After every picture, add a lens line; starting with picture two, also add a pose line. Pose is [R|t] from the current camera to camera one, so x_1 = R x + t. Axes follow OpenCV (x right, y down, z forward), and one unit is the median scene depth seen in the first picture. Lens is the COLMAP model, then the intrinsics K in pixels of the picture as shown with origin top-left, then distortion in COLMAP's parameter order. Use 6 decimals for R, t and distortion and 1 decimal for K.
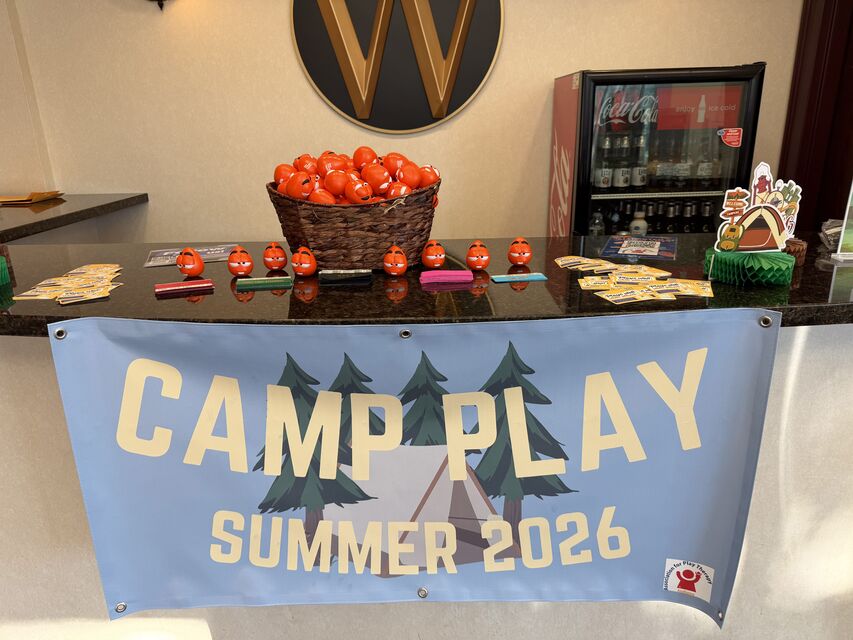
lens RADIAL K [[604.9, 0, 422.6], [0, 604.9, 318.1], [0, 0, 1]] dist [0.009640, -0.019679]
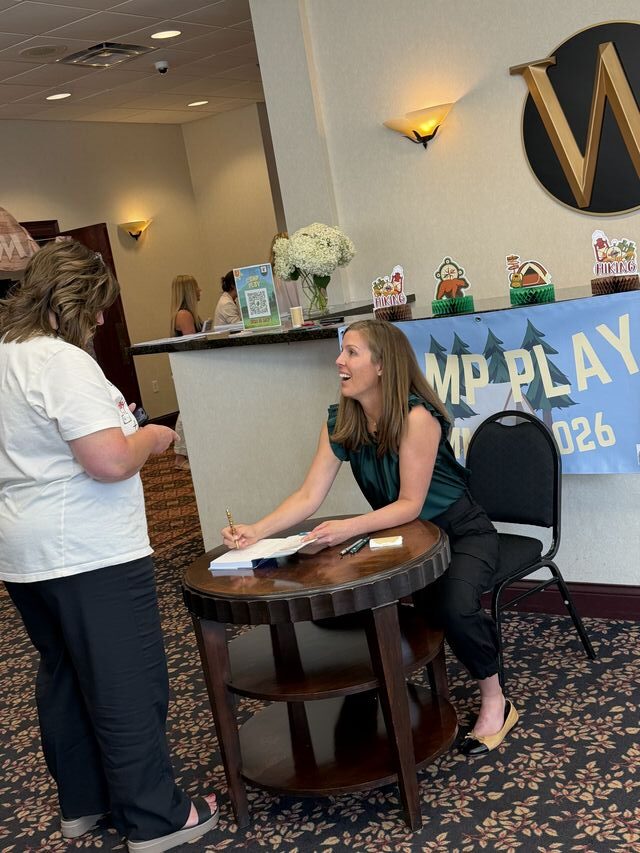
lens RADIAL K [[1045.7, 0, 319.8], [0, 1045.7, 426.1], [0, 0, 1]] dist [0.159420, 0.000000]
pose [[0.831752, -0.030769, -0.554294, 1.381470], [-0.033944, 0.993776, -0.106099, 0.725006], [0.554108, 0.107063, 0.825531, -2.071792]]
